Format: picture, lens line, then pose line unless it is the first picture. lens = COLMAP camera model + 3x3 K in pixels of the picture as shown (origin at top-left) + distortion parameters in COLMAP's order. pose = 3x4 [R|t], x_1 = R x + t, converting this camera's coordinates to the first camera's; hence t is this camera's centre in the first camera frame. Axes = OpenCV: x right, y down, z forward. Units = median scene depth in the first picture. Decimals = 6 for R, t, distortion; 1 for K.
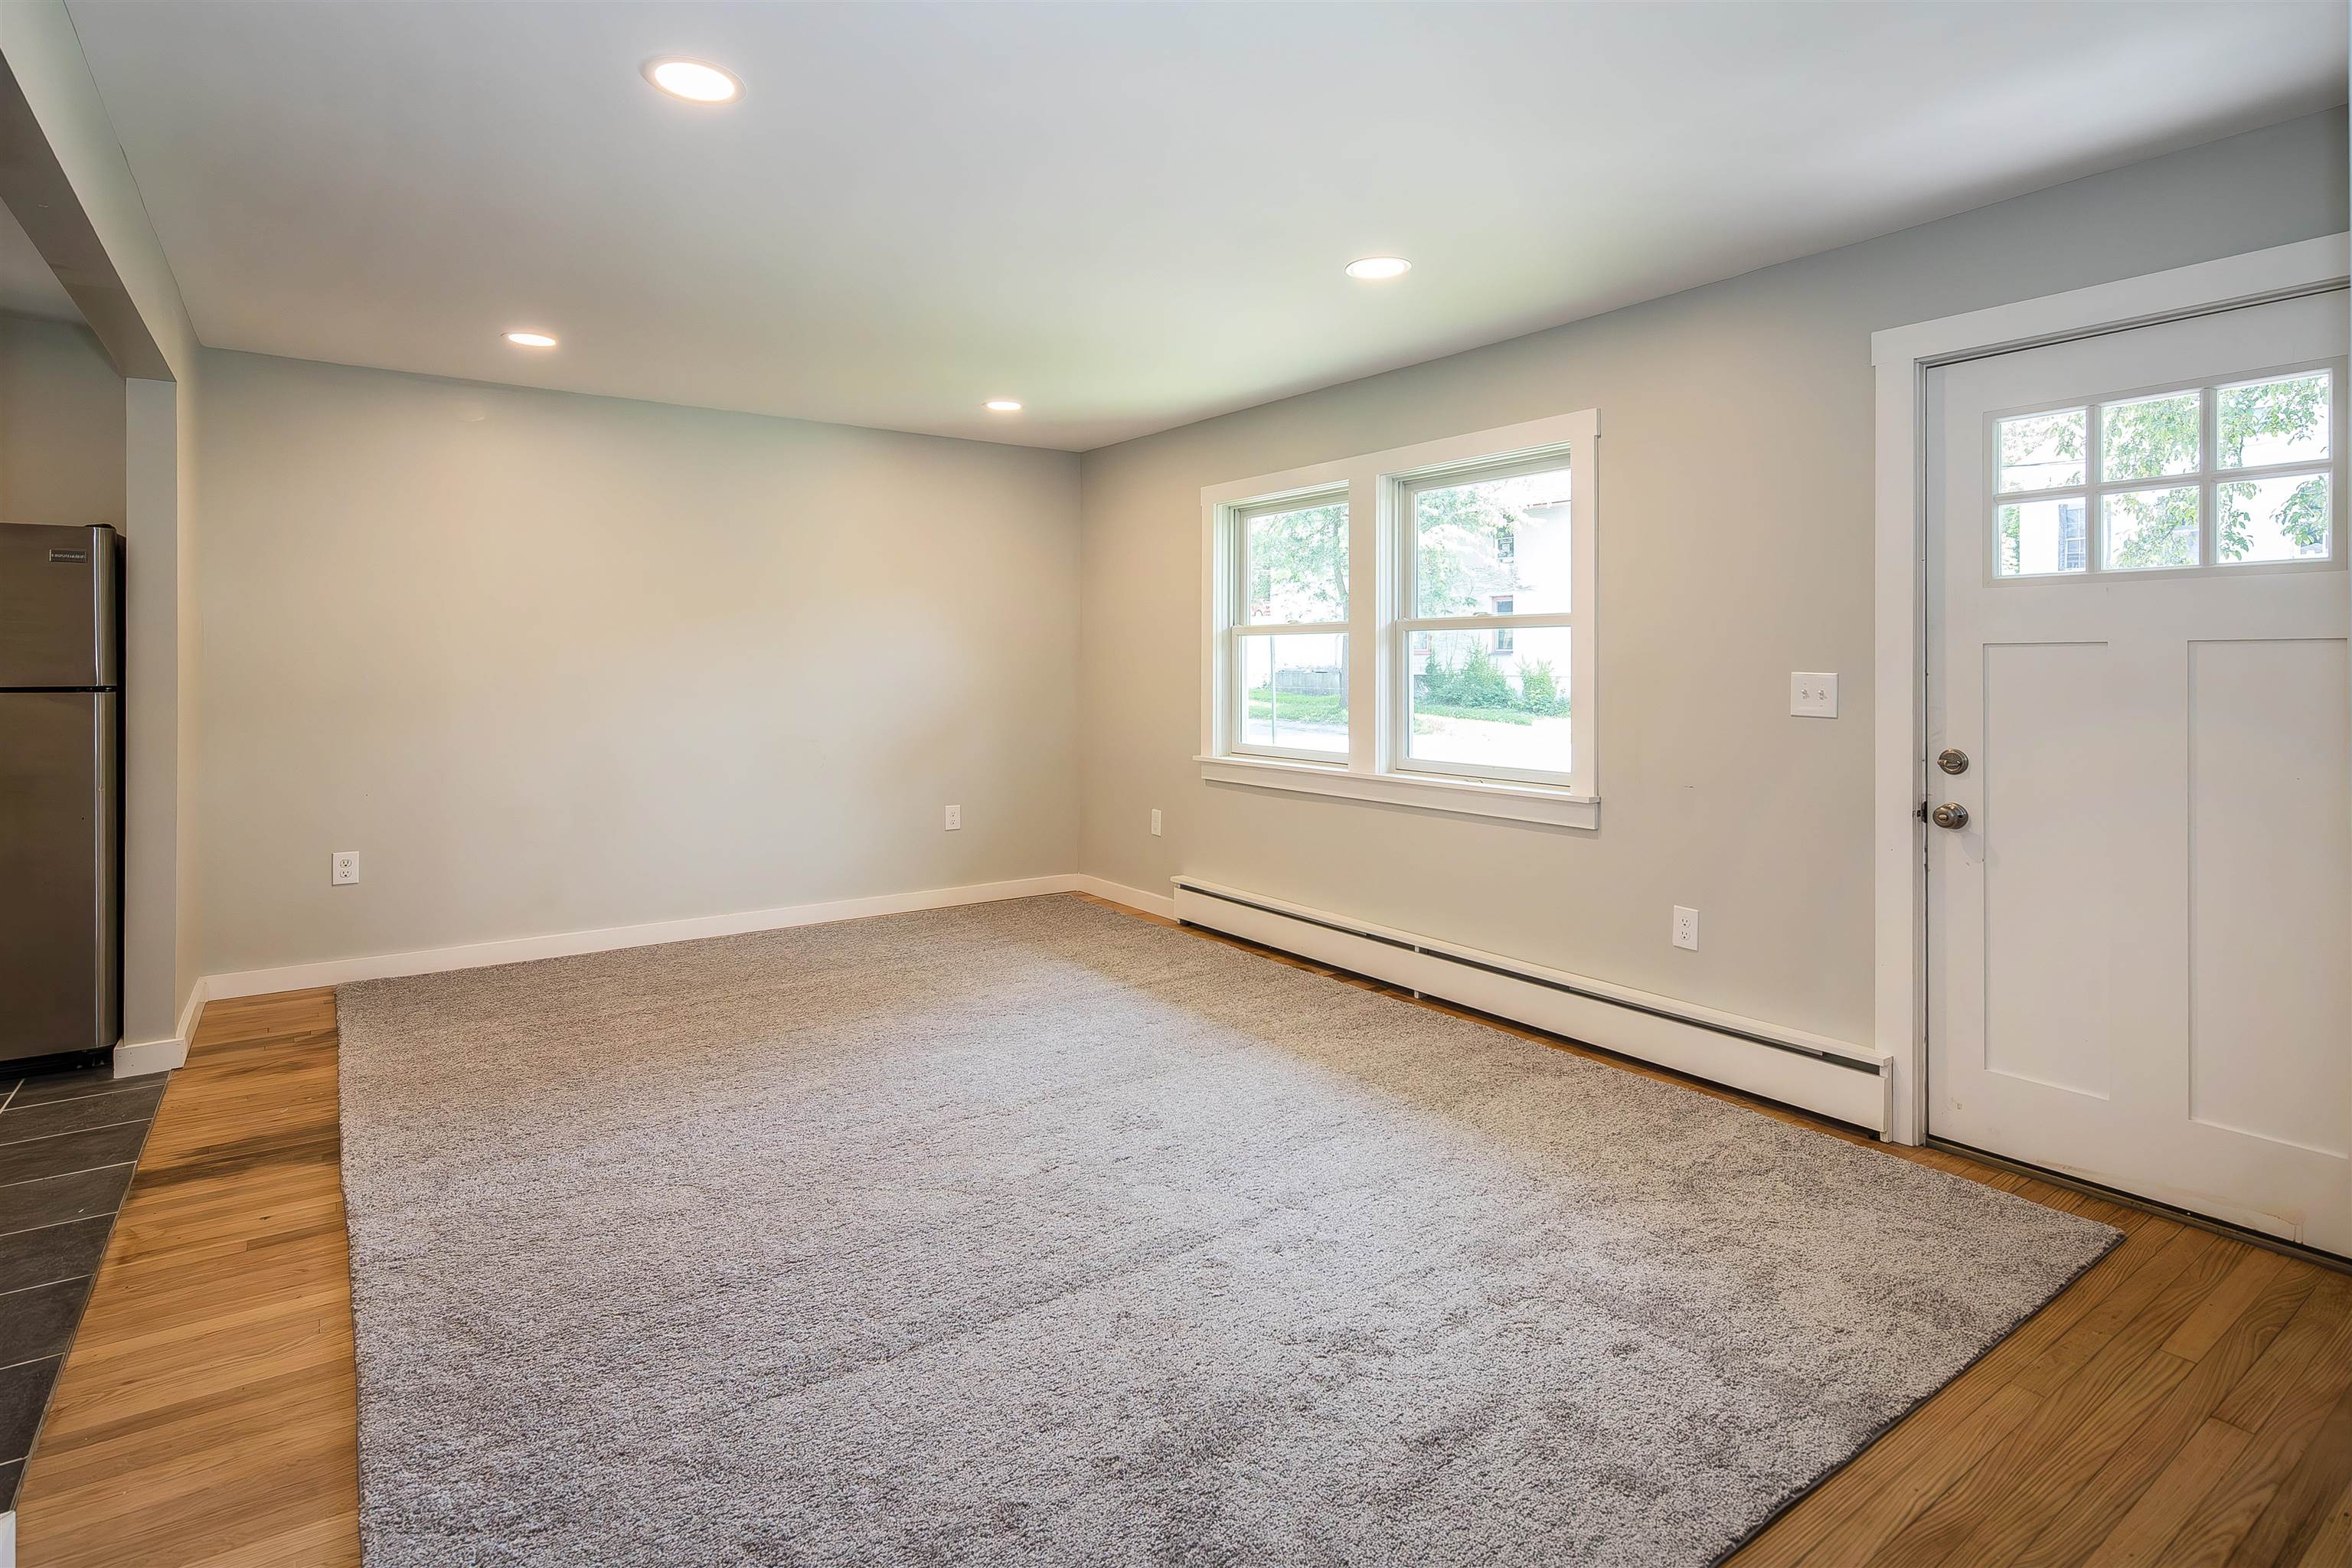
lens RADIAL K [[1192.5, 0, 1208.9], [0, 1192.5, 661.5], [0, 0, 1]] dist [0.007091, -0.002180]
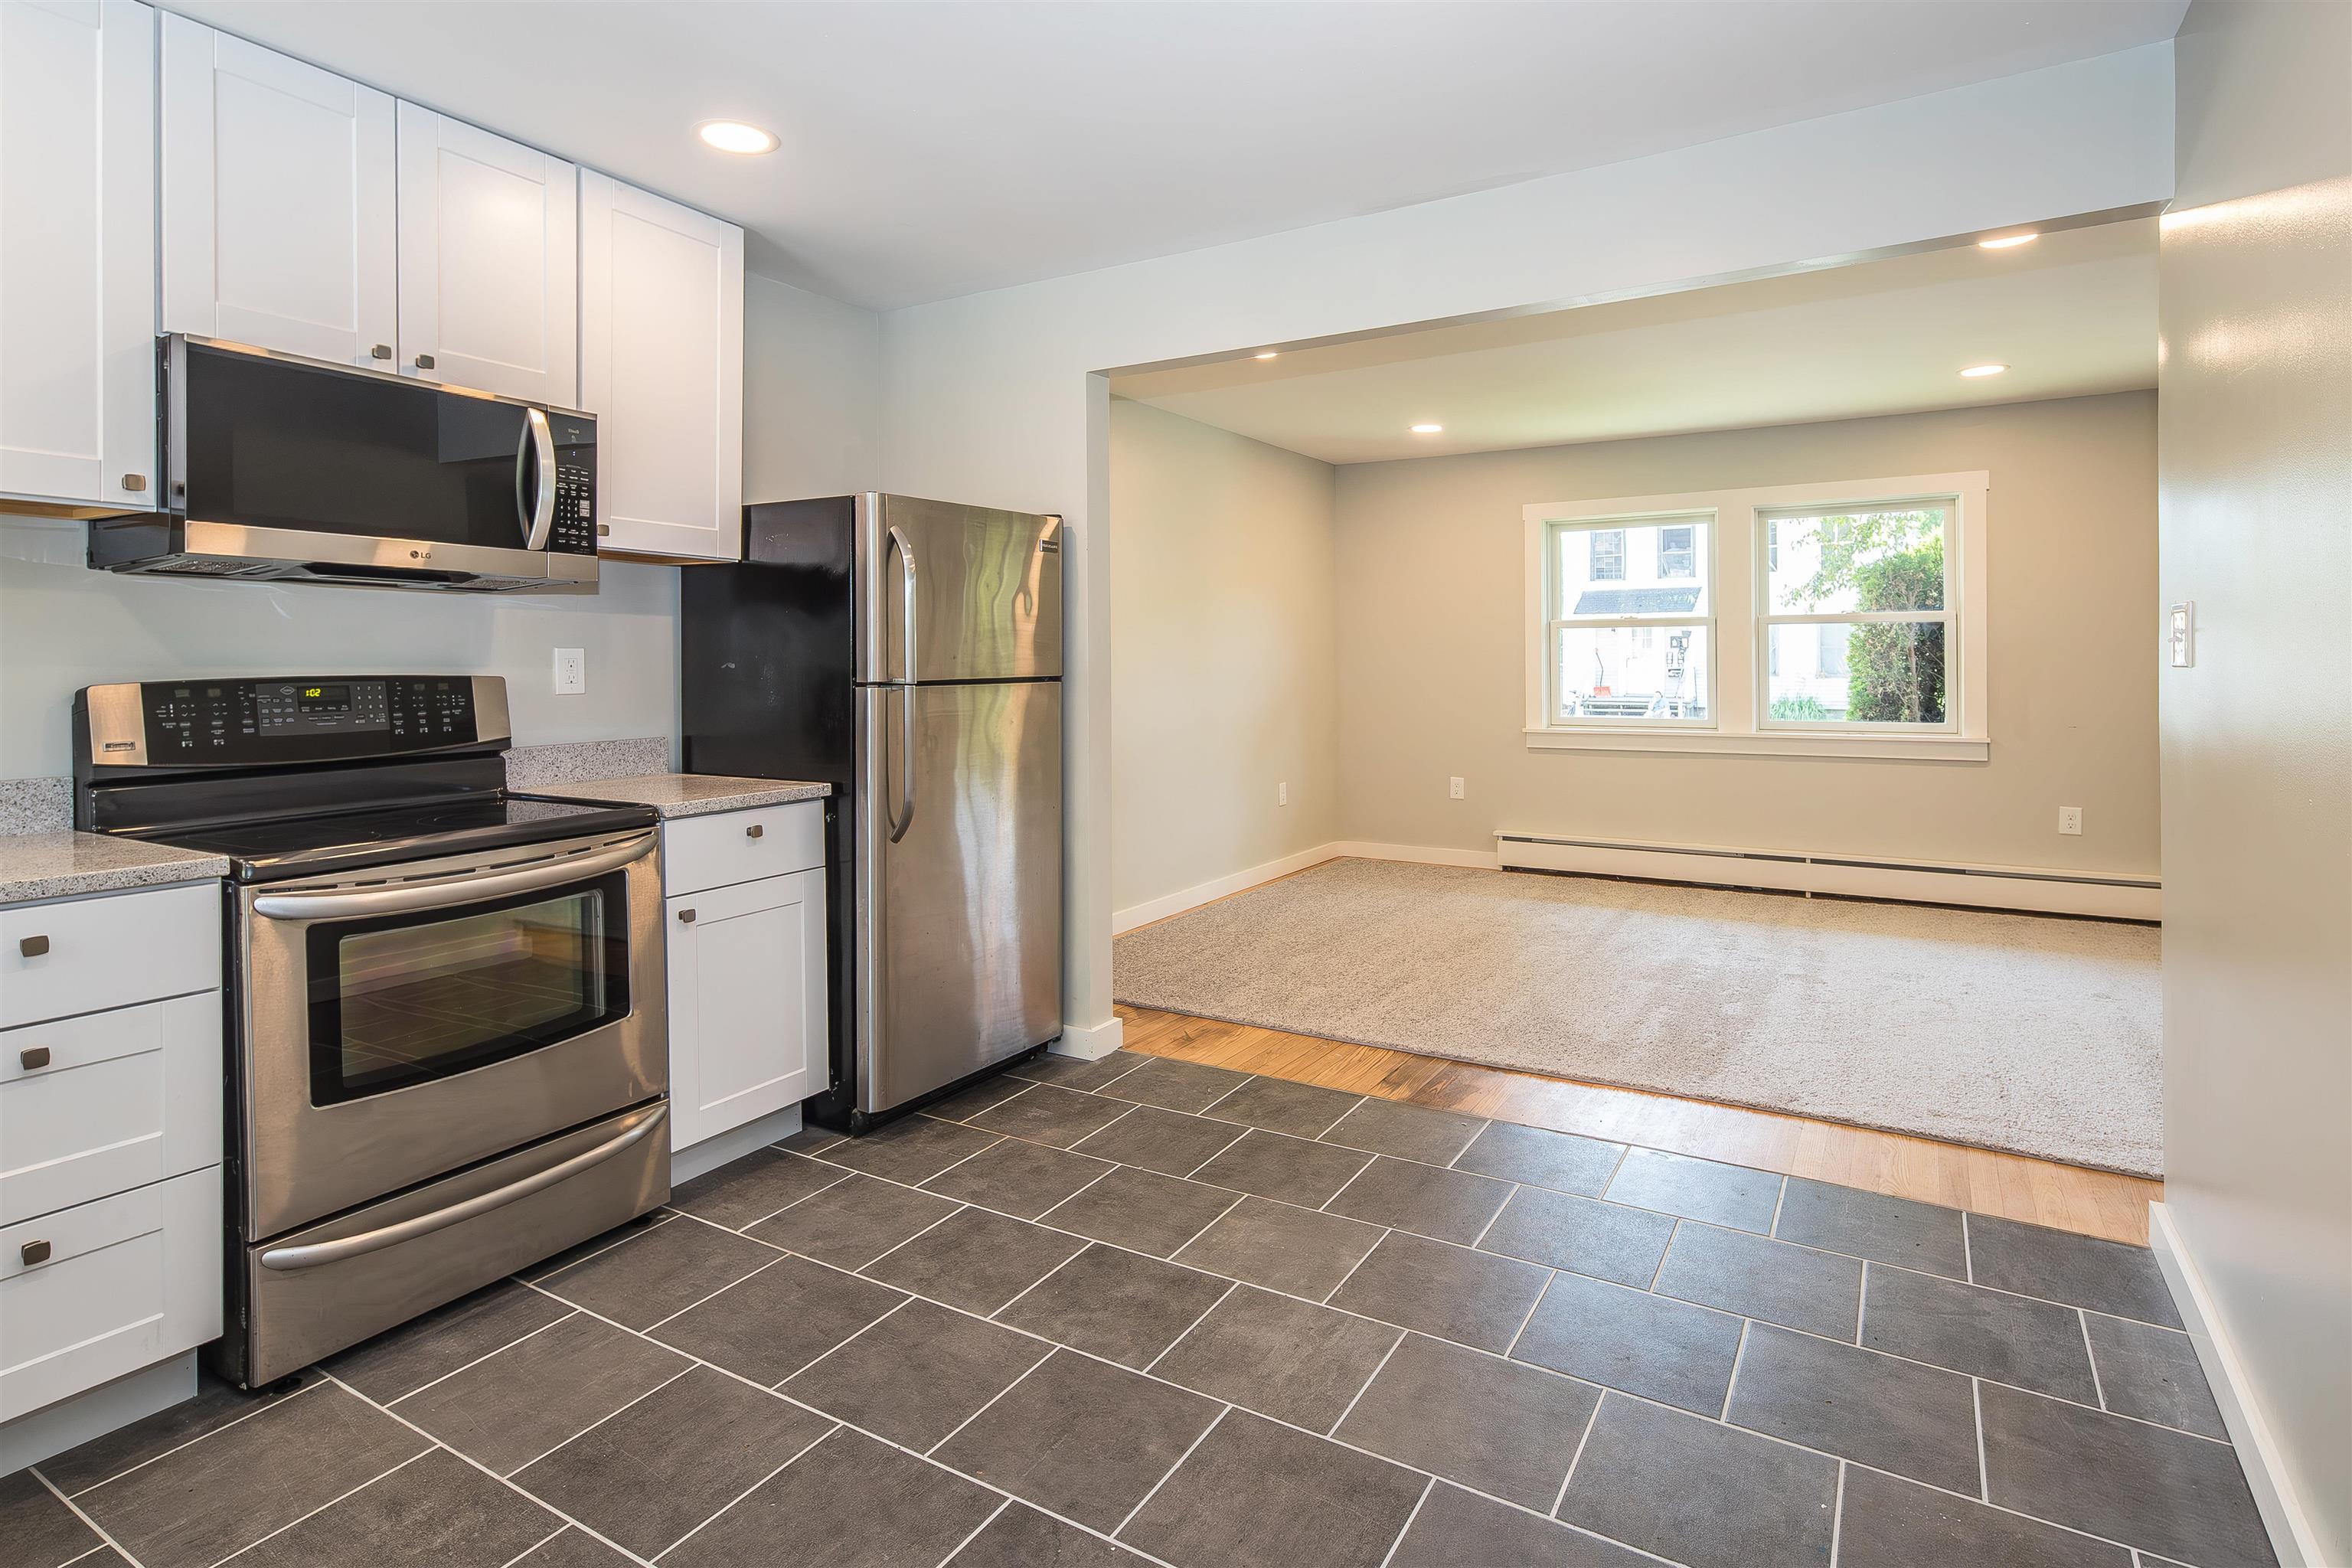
lens RADIAL K [[1192.5, 0, 1191.0], [0, 1192.5, 656.8], [0, 0, 1]] dist [0.007091, -0.002180]
pose [[0.919643, -0.005793, 0.392712, -1.152830], [0.004687, 0.999982, 0.003775, 0.000454], [-0.392727, -0.001631, 0.919654, 0.031389]]
